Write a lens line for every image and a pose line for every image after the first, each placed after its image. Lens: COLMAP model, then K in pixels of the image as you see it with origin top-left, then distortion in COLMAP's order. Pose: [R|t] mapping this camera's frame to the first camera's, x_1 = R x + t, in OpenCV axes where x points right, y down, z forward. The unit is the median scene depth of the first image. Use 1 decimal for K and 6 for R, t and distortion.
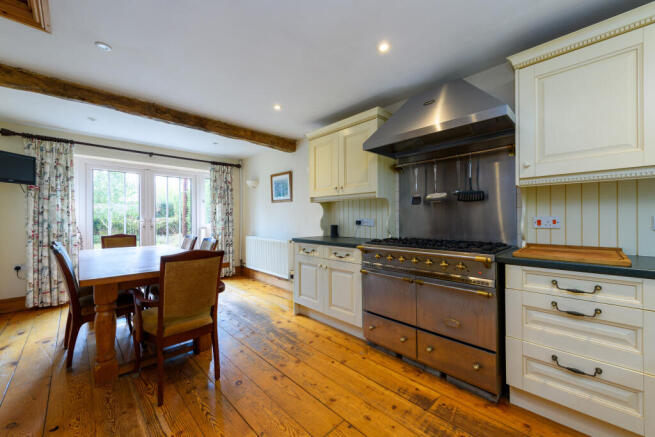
lens RADIAL K [[255.2, 0, 328.7], [0, 255.2, 219.5], [0, 0, 1]] dist [0.002826, -0.000060]
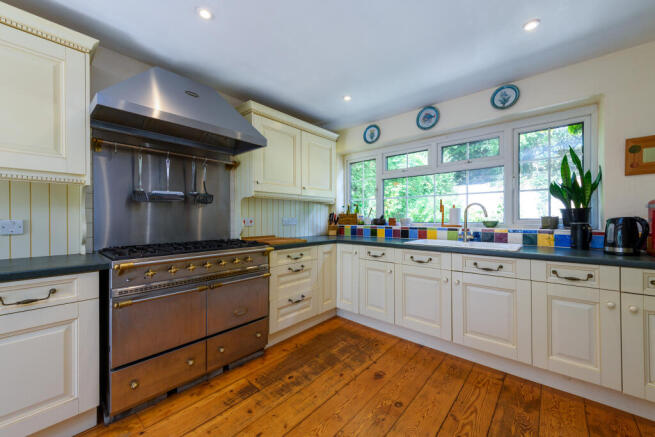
lens RADIAL K [[255.2, 0, 328.6], [0, 255.2, 217.7], [0, 0, 1]] dist [0.002826, -0.000060]
pose [[-0.083239, 0.008513, 0.996493, -0.660593], [0.006878, 0.999945, -0.007968, 0.001708], [-0.996506, 0.006191, -0.083293, 0.682322]]
